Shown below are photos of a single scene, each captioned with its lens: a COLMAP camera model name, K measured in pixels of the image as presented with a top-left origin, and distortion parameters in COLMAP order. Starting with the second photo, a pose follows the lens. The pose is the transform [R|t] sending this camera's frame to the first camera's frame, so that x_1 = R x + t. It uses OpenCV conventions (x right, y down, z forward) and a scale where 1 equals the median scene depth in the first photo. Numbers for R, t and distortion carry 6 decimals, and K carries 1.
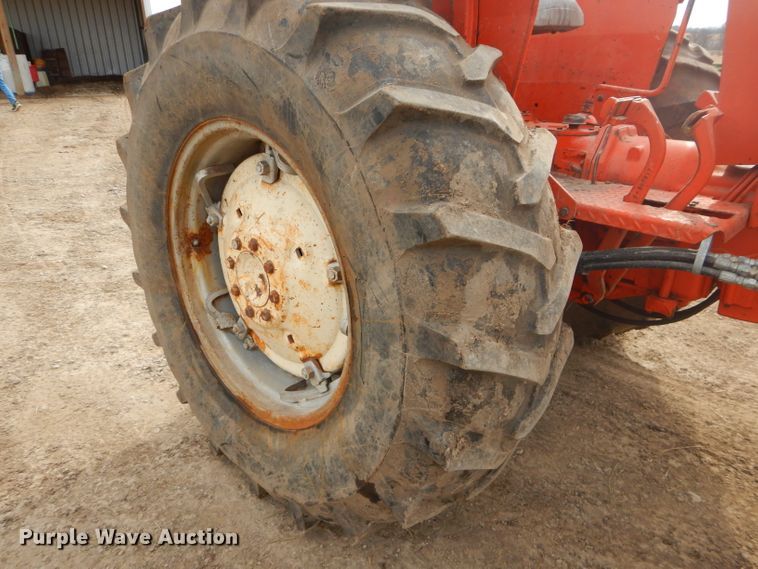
lens RADIAL K [[535.3, 0, 383.9], [0, 535.3, 295.8], [0, 0, 1]] dist [0.010494, -0.000759]
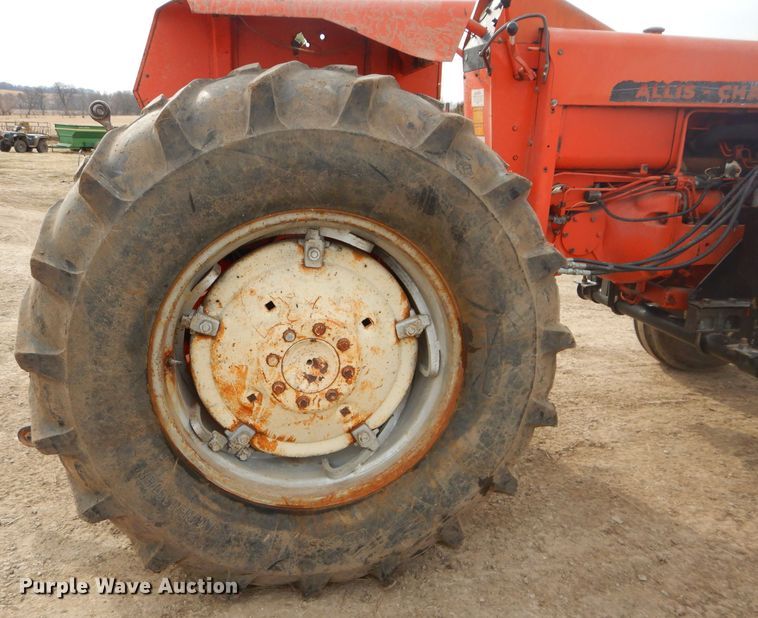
lens RADIAL K [[596.1, 0, 323.1], [0, 596.1, 339.1], [0, 0, 1]] dist [0.003268, -0.008033]
pose [[0.627749, -0.250652, 0.736956, -1.110455], [0.301045, 0.951246, 0.067102, -0.156624], [-0.717846, 0.179734, 0.672601, 0.251659]]
